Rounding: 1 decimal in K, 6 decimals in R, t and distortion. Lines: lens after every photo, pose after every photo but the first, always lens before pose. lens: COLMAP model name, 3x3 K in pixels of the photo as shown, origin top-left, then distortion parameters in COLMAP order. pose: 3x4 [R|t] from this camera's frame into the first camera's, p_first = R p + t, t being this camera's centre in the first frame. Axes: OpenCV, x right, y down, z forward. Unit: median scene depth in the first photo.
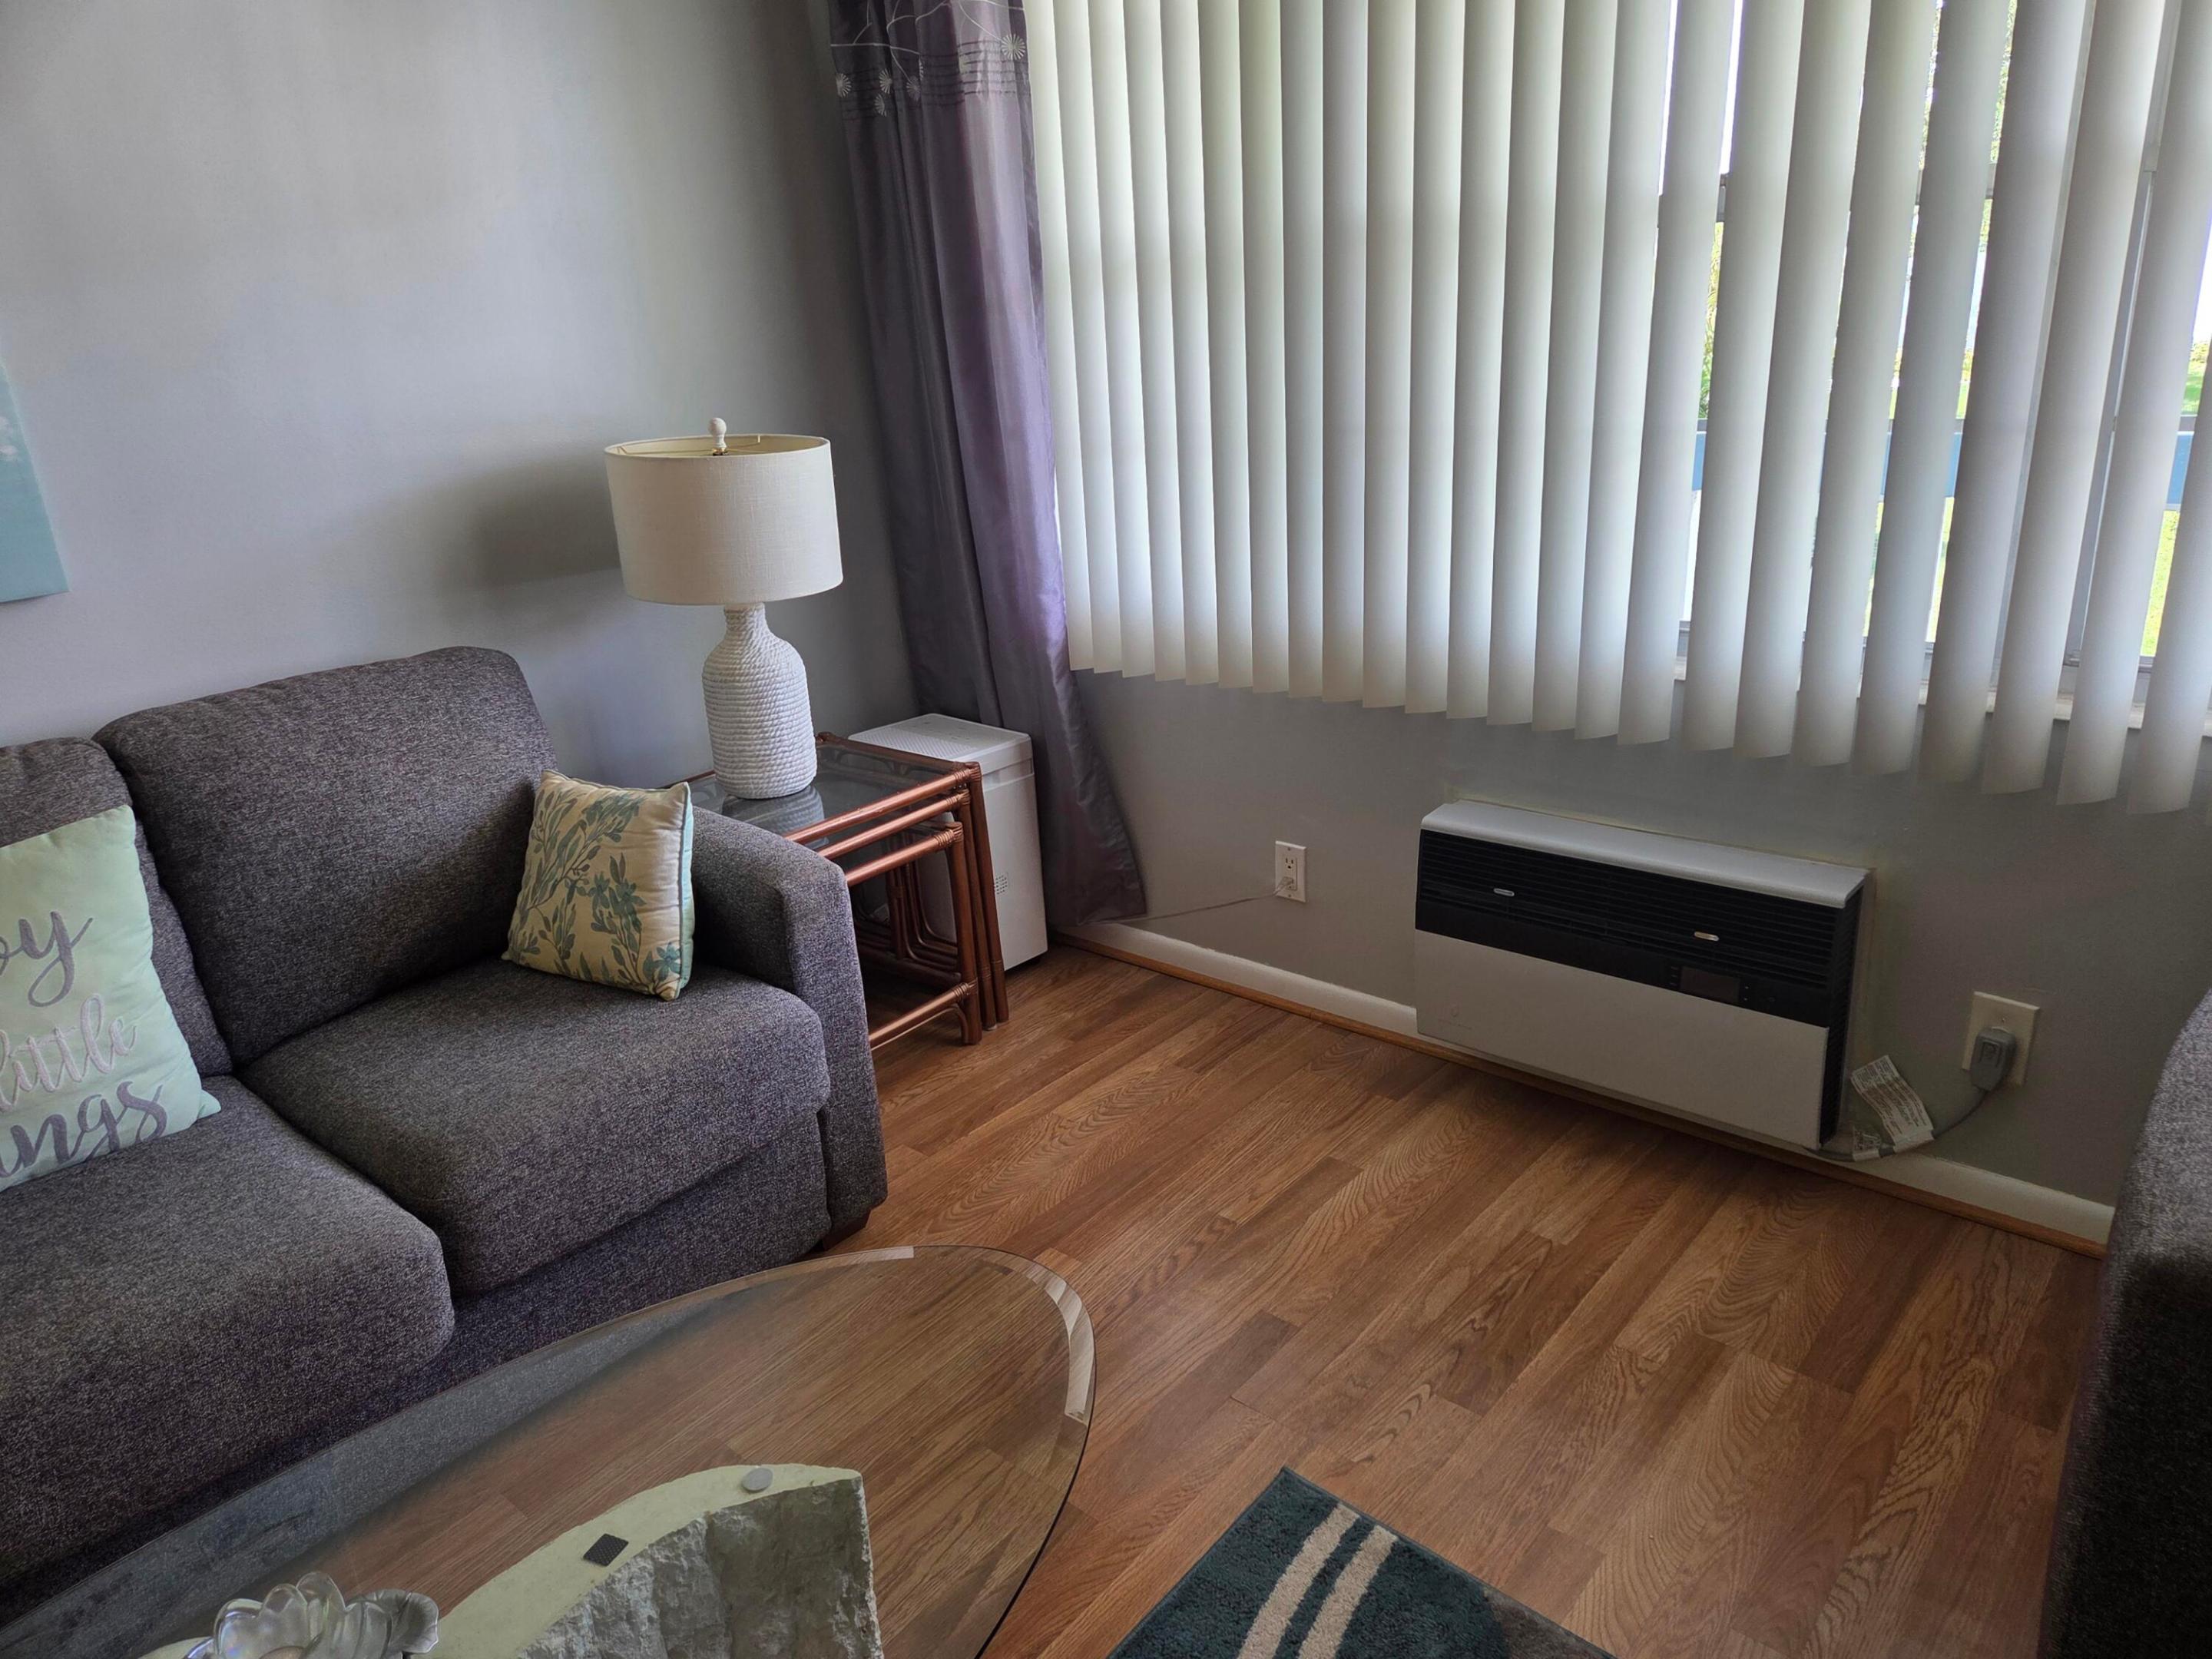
lens RADIAL K [[1467.3, 0, 1121.9], [0, 1467.3, 840.3], [0, 0, 1]] dist [0.047216, -0.040100]
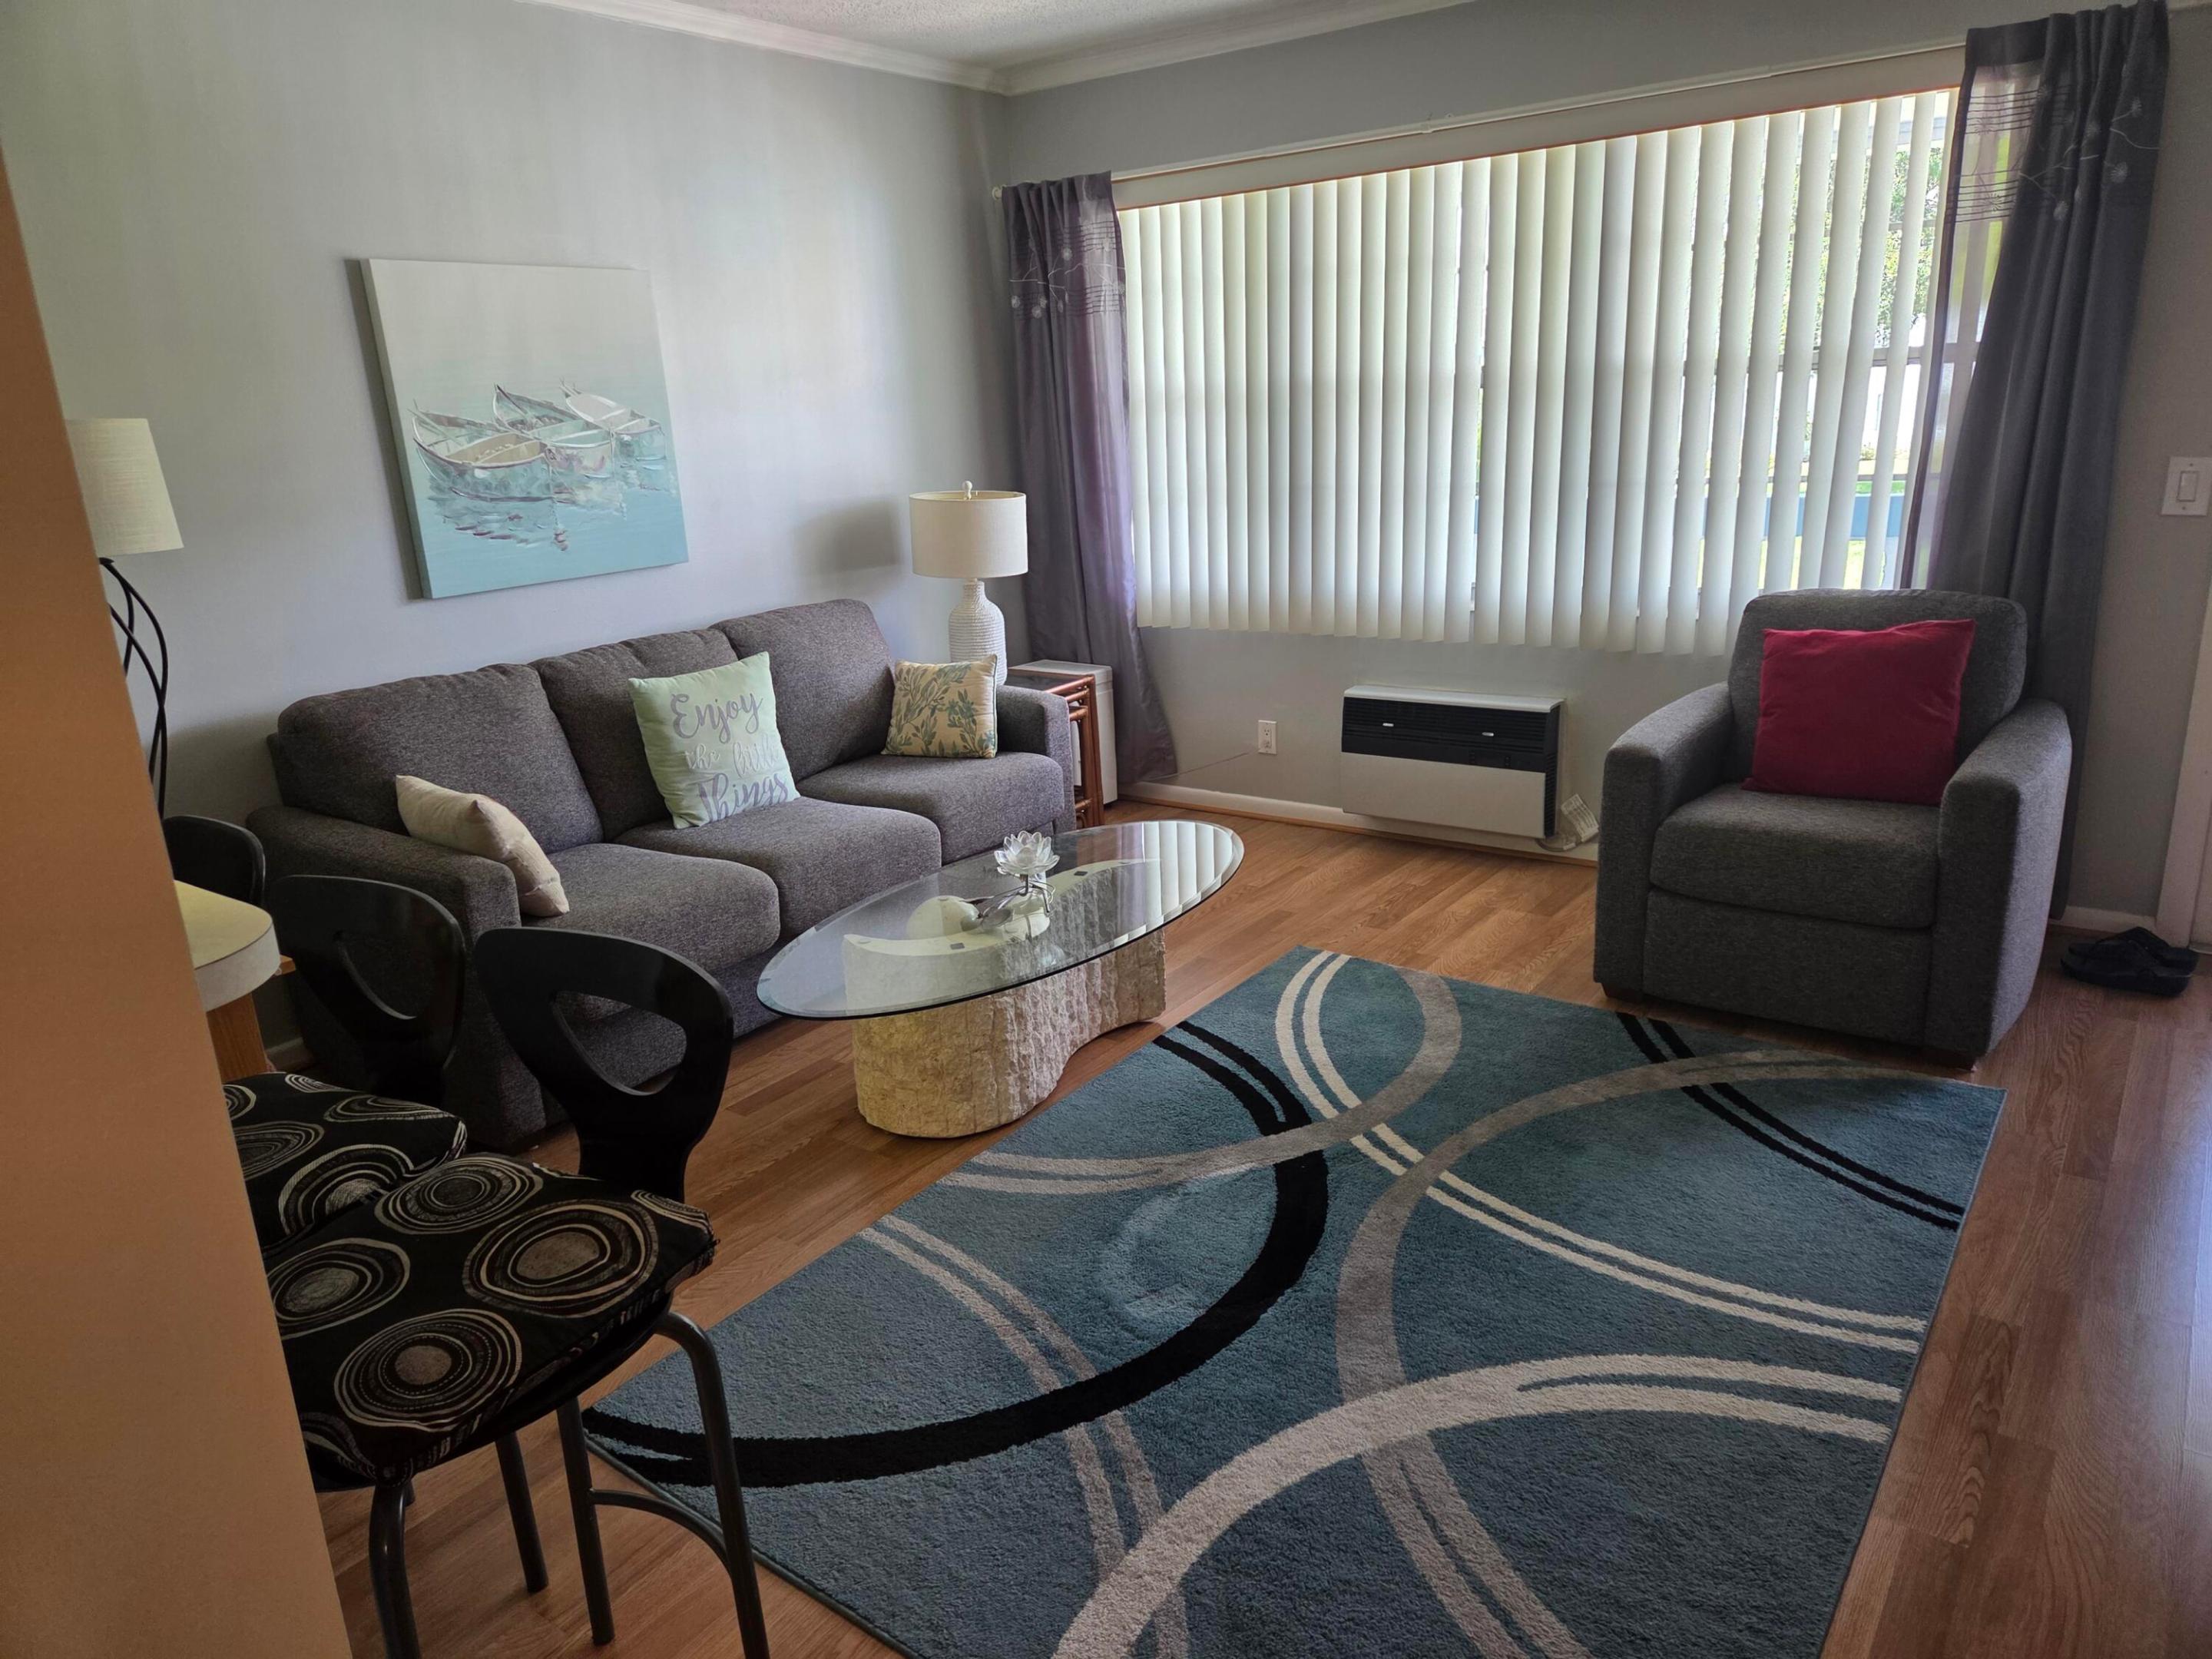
lens RADIAL K [[1467.3, 0, 1088.3], [0, 1467.3, 841.5], [0, 0, 1]] dist [0.047216, -0.040100]
pose [[0.997784, -0.009622, 0.065832, -0.267627], [0.013210, 0.998438, -0.054290, 0.294516], [-0.065206, 0.055039, 0.996353, -0.909371]]
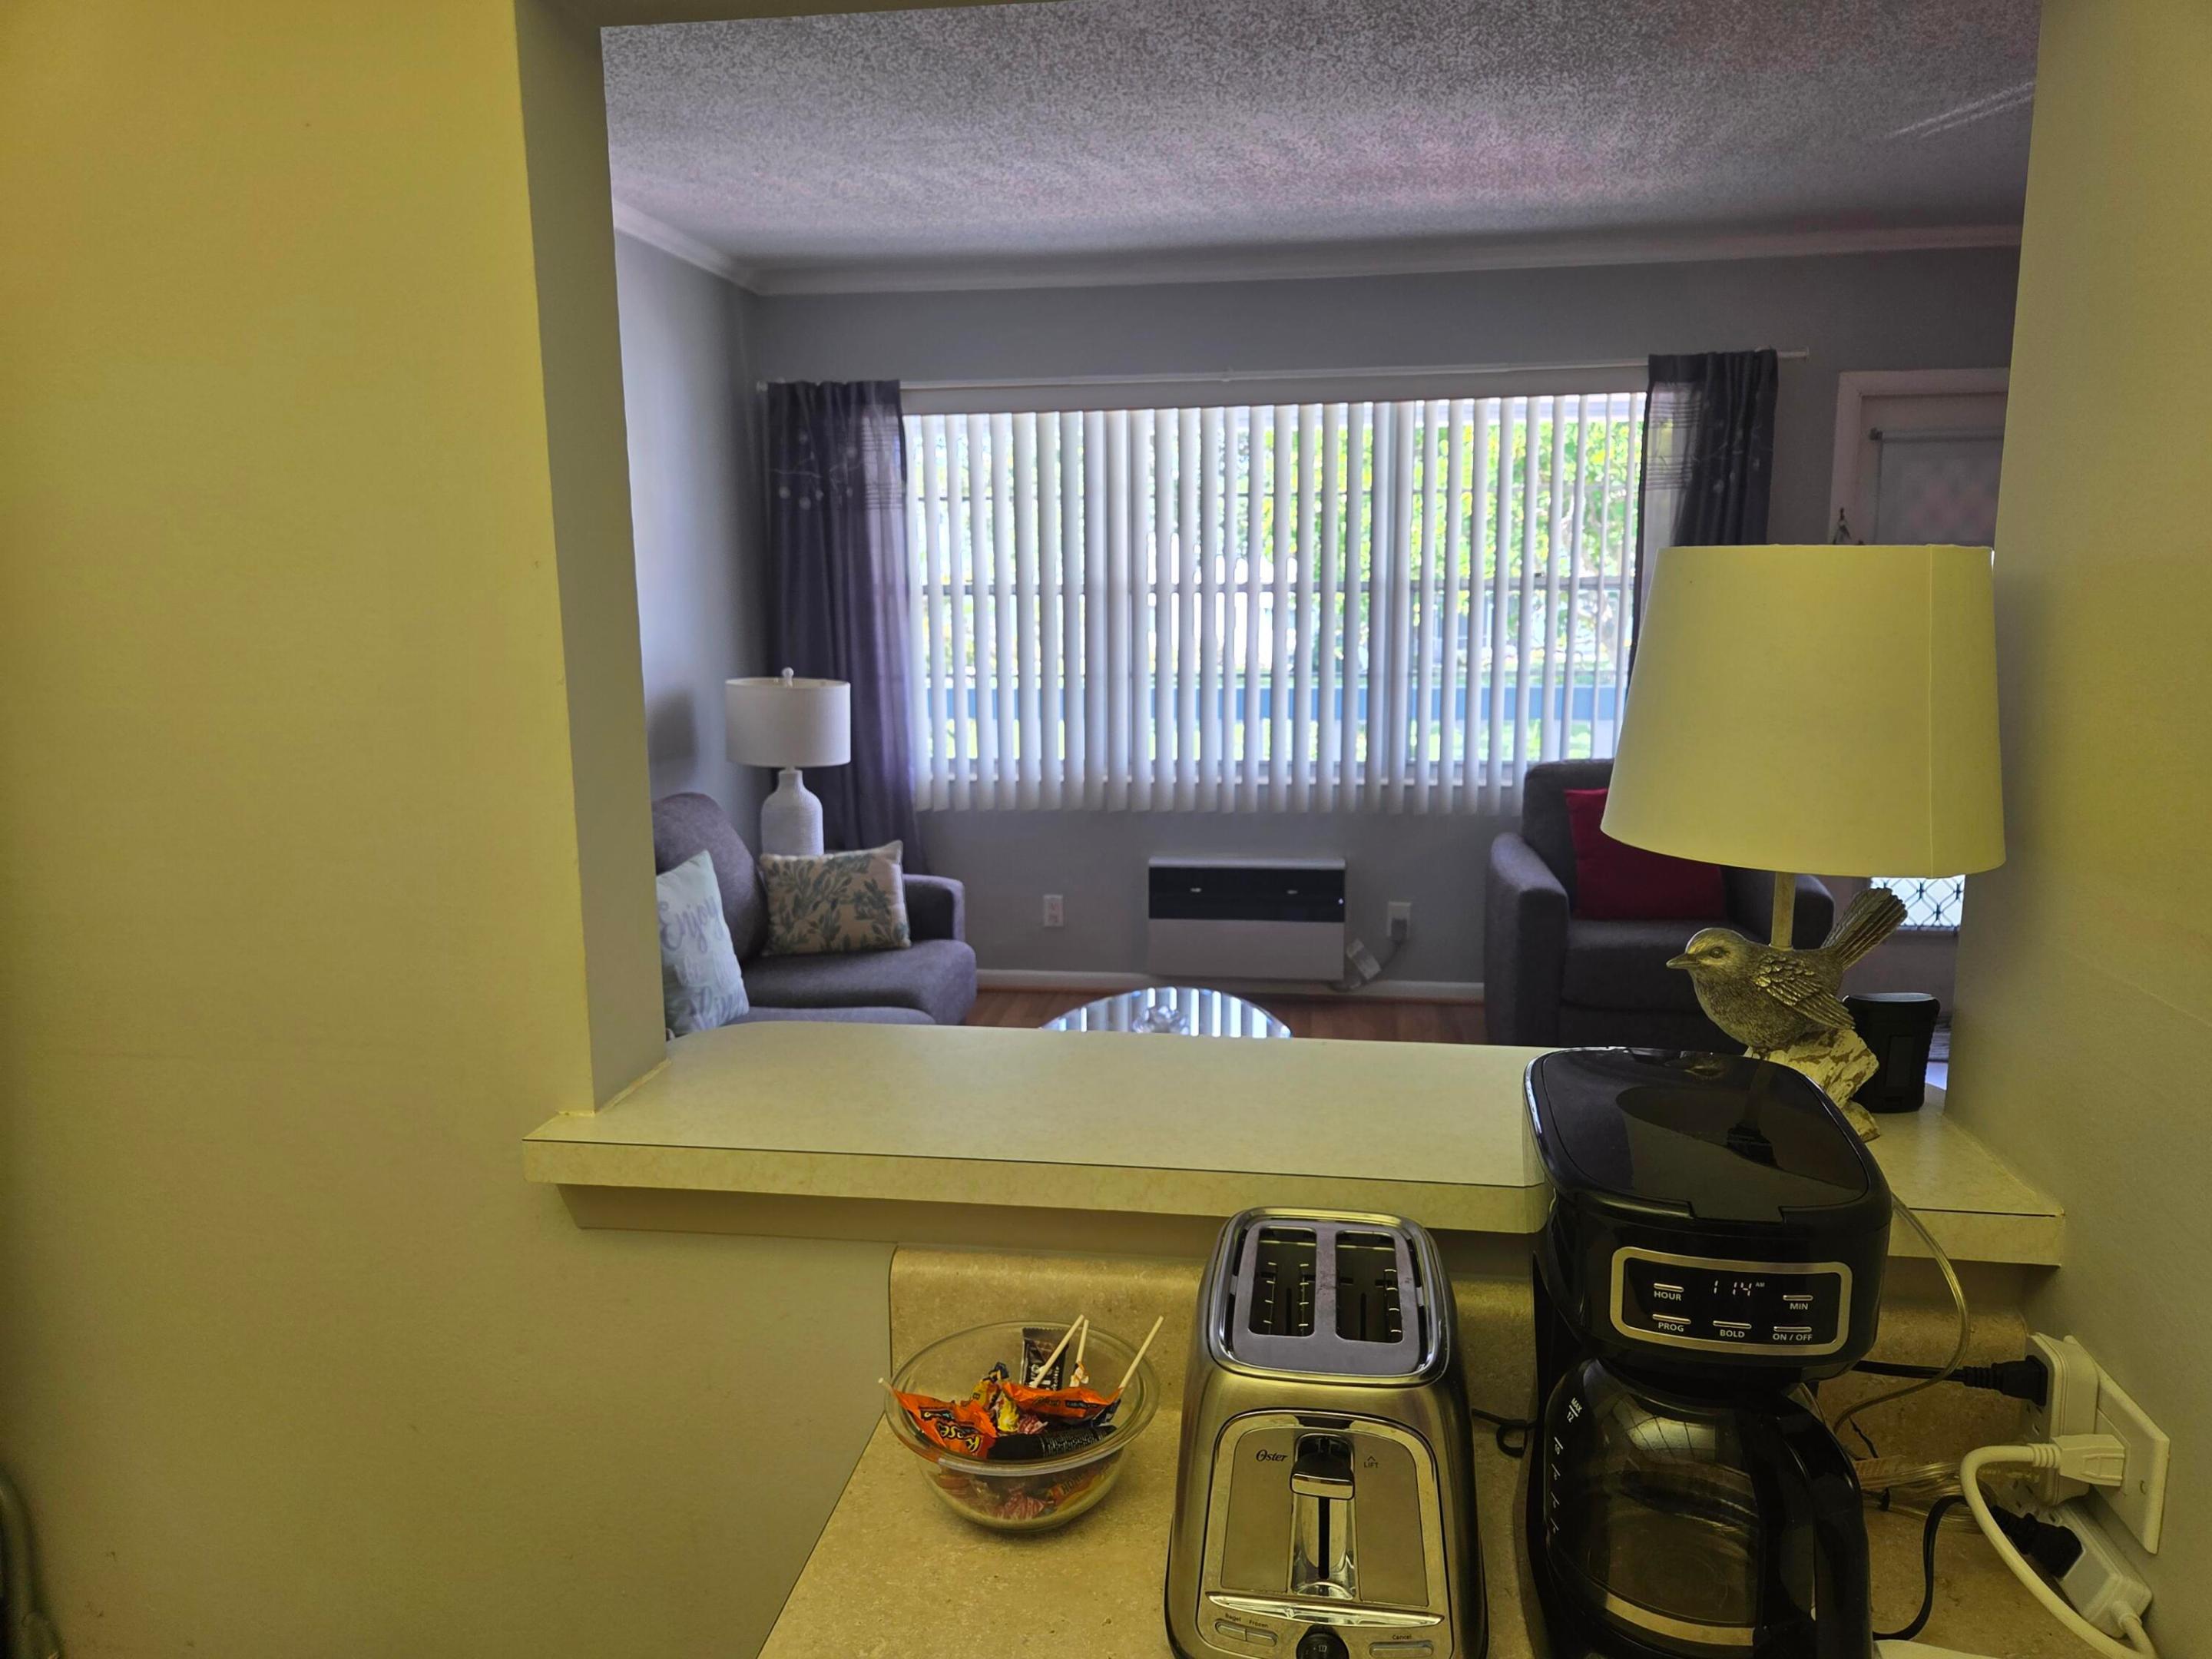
lens RADIAL K [[1467.3, 0, 1105.7], [0, 1467.3, 813.5], [0, 0, 1]] dist [0.047216, -0.040100]
pose [[0.844052, -0.038132, 0.534904, -0.986586], [0.143811, 0.977027, -0.157279, 0.244399], [-0.516618, 0.209677, 0.830146, -0.709602]]
